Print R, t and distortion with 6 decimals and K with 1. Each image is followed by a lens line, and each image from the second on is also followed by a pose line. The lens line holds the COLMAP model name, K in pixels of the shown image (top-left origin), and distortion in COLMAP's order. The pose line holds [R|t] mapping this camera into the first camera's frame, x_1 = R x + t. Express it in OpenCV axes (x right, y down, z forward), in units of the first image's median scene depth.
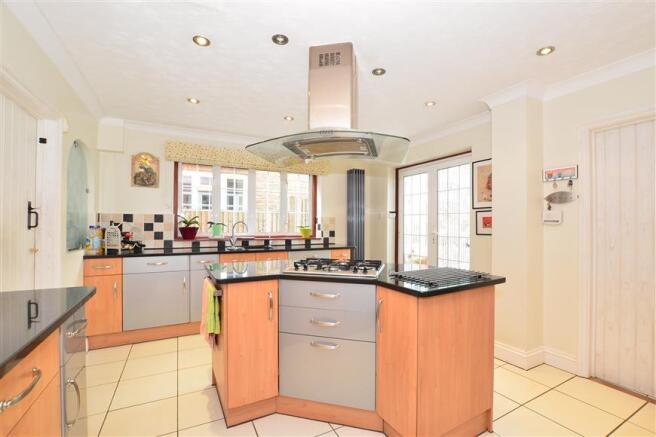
lens RADIAL K [[289.8, 0, 326.8], [0, 289.8, 222.3], [0, 0, 1]] dist [-0.001523, -0.000210]
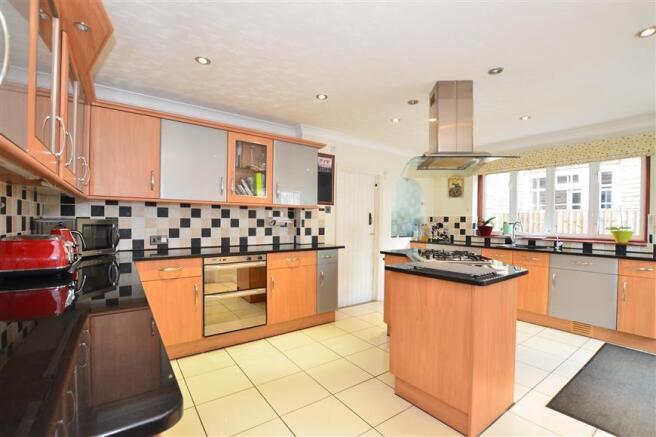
lens RADIAL K [[289.8, 0, 326.8], [0, 289.8, 222.3], [0, 0, 1]] dist [-0.001523, -0.000210]
pose [[0.147499, -0.004094, -0.989054, 0.676762], [-0.005300, 0.999974, -0.004930, 0.010523], [0.989048, 0.005969, 0.147473, 0.158282]]
